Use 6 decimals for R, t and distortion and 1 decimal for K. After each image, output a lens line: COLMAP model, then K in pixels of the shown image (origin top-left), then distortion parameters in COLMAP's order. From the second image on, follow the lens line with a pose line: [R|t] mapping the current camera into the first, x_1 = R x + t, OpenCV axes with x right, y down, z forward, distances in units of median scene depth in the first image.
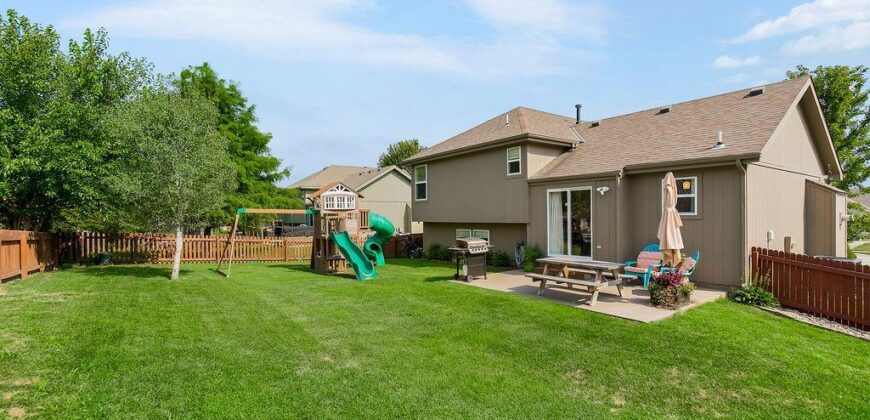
lens RADIAL K [[390.8, 0, 448.9], [0, 390.8, 212.8], [0, 0, 1]] dist [0.000267, 0.000062]
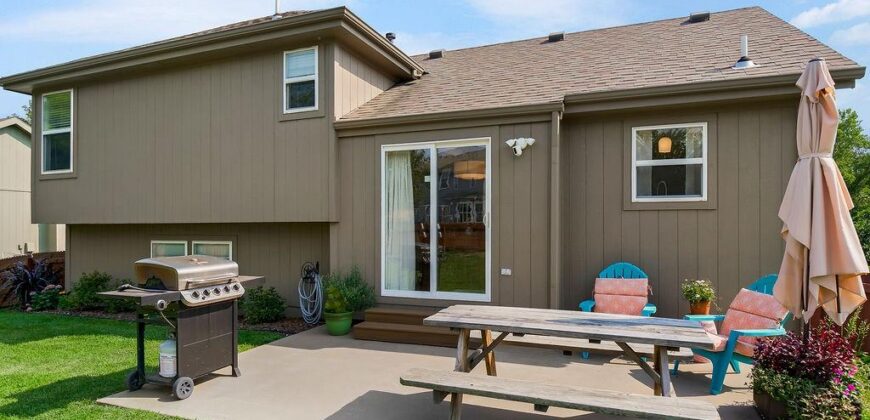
lens RADIAL K [[480.2, 0, 431.1], [0, 480.2, 225.9], [0, 0, 1]] dist [-0.002045, -0.000107]
pose [[0.863060, 0.014247, 0.504901, 0.024248], [-0.011819, 0.999898, -0.008012, 0.033910], [-0.504964, 0.000948, 0.863140, 0.475870]]
